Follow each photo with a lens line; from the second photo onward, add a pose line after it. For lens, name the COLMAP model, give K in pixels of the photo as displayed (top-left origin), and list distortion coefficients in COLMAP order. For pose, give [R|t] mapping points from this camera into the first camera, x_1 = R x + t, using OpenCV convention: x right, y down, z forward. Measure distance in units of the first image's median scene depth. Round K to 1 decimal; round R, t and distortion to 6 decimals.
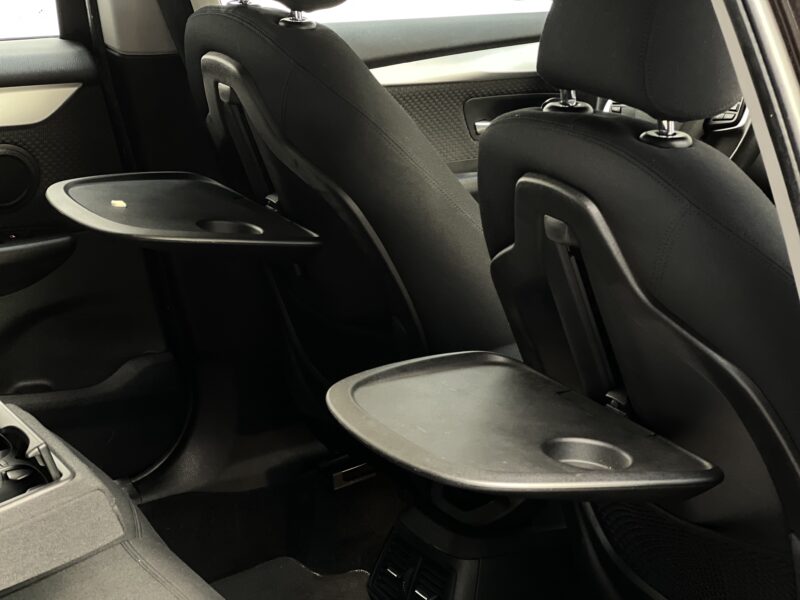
lens RADIAL K [[1699.1, 0, 400.0], [0, 1699.1, 300.0], [0, 0, 1]] dist [0.105328, 0.572566]
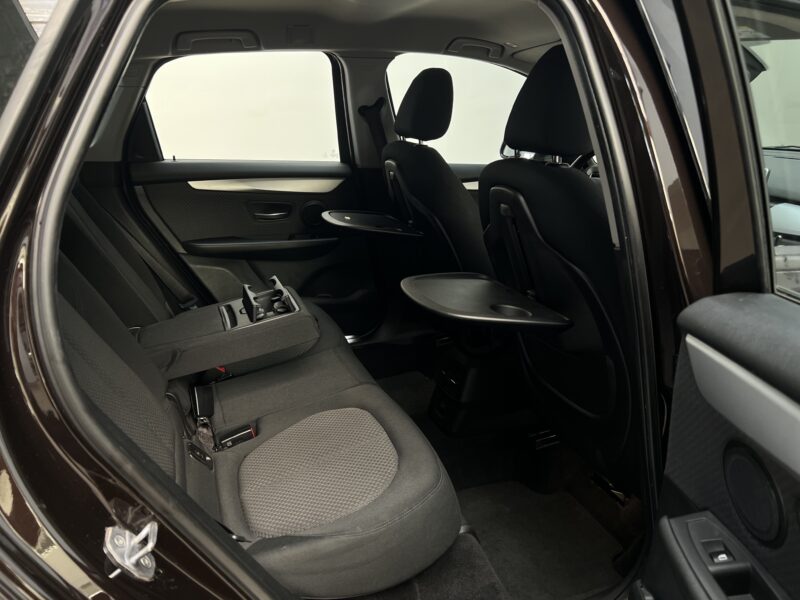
lens RADIAL K [[577.0, 0, 395.1], [0, 577.0, 314.0], [0, 0, 1]] dist [0.001736, -0.002754]
pose [[0.979935, 0.069302, -0.186883, 0.092017], [-0.067673, 0.997593, 0.015091, 0.083998], [0.187479, -0.002141, 0.982266, 0.215203]]
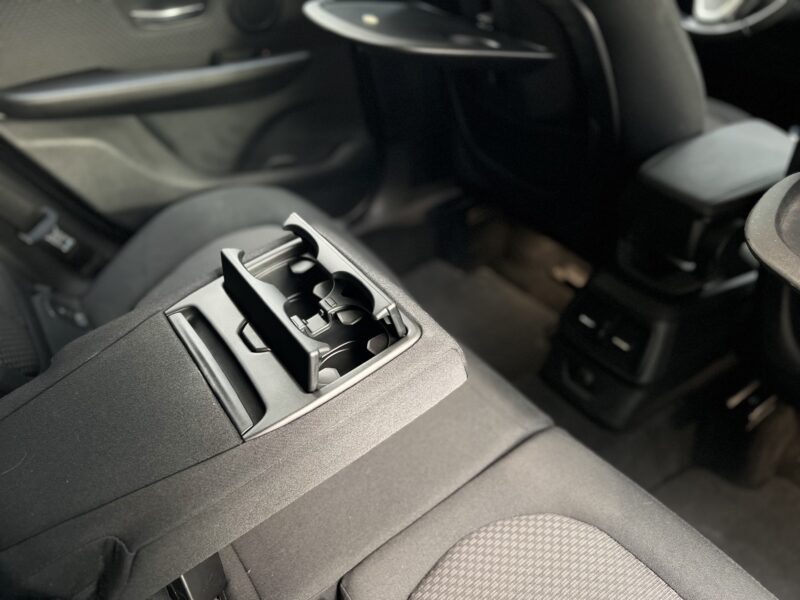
lens RADIAL K [[577.0, 0, 395.1], [0, 577.0, 314.0], [0, 0, 1]] dist [0.001736, -0.002754]
pose [[0.998301, -0.026052, 0.052121, -0.213643], [0.004943, 0.929127, 0.369726, -0.018538], [-0.058059, -0.368841, 0.927678, 0.697333]]
